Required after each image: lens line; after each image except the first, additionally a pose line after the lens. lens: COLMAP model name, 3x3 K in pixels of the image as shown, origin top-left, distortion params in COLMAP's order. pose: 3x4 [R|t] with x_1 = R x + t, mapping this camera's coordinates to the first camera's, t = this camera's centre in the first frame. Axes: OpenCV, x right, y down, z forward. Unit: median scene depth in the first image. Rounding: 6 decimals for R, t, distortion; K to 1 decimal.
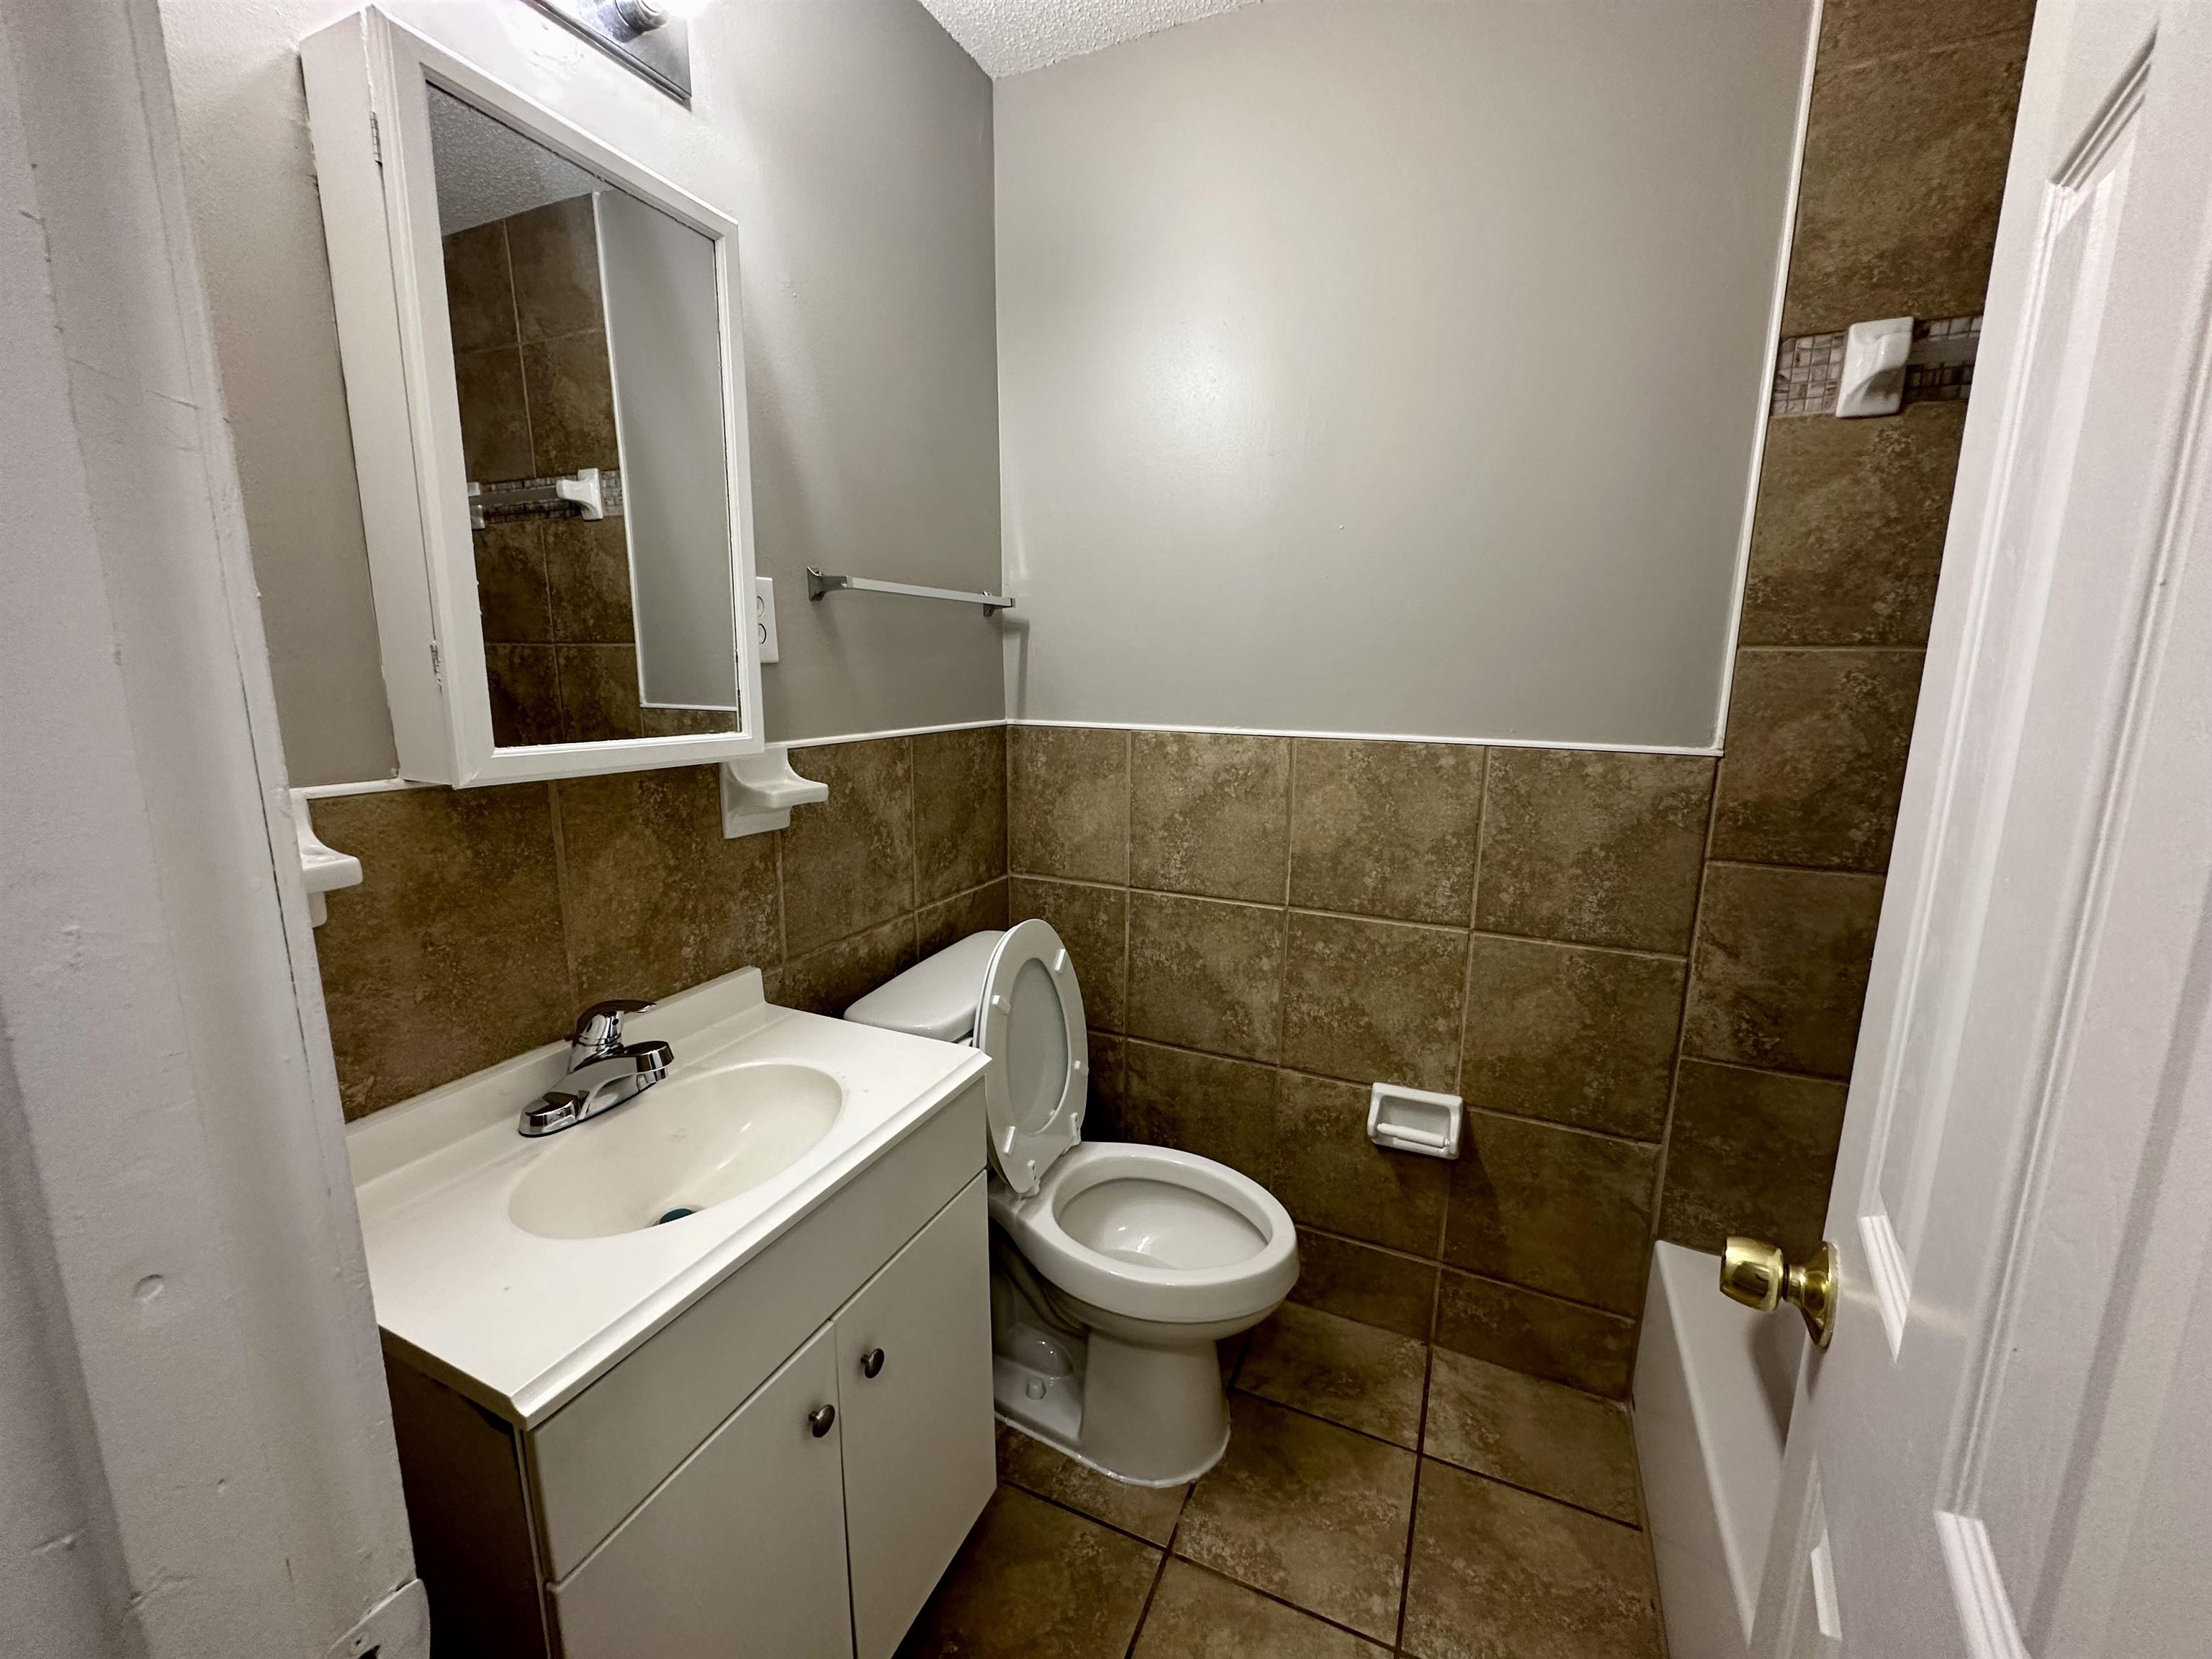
lens RADIAL K [[879.7, 0, 1106.0], [0, 879.7, 829.5], [0, 0, 1]] dist [-0.003676, 0.000127]
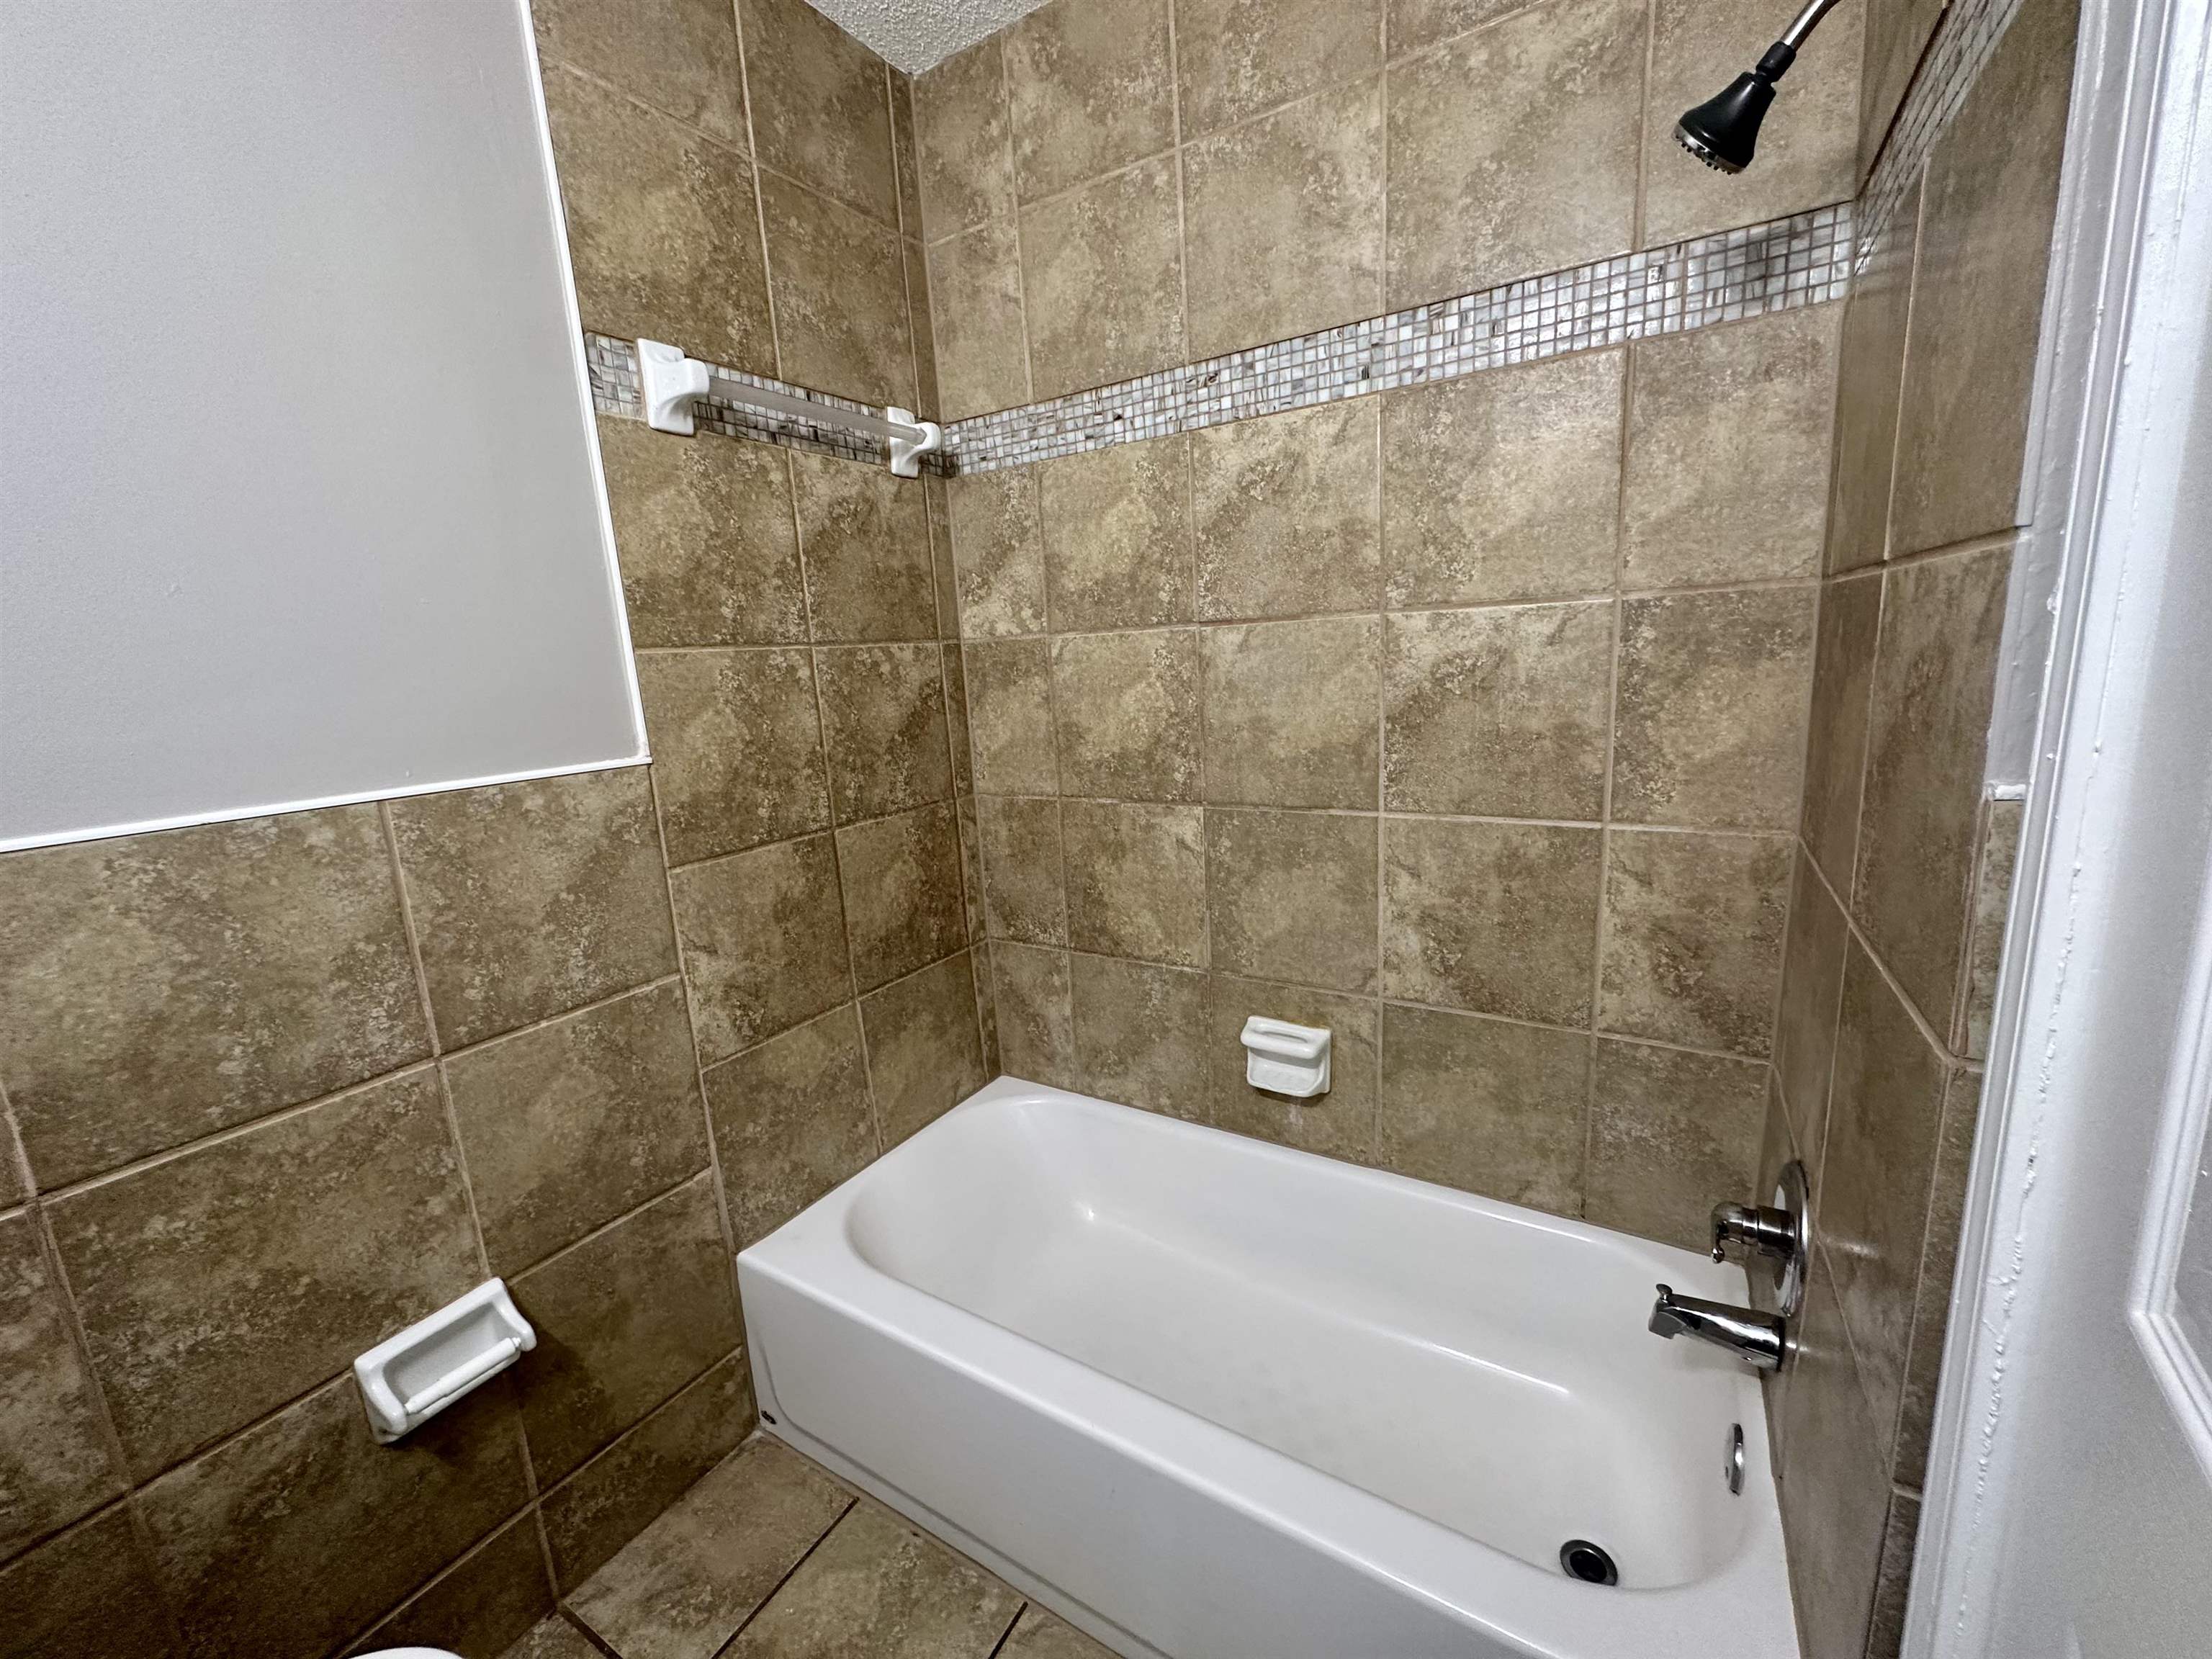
lens RADIAL K [[879.7, 0, 1106.0], [0, 879.7, 829.5], [0, 0, 1]] dist [-0.003676, 0.000127]
pose [[0.118746, -0.208697, 0.970745, -0.170802], [0.244572, 0.953688, 0.175112, -0.054105], [-0.962332, 0.216623, 0.164288, 0.336722]]
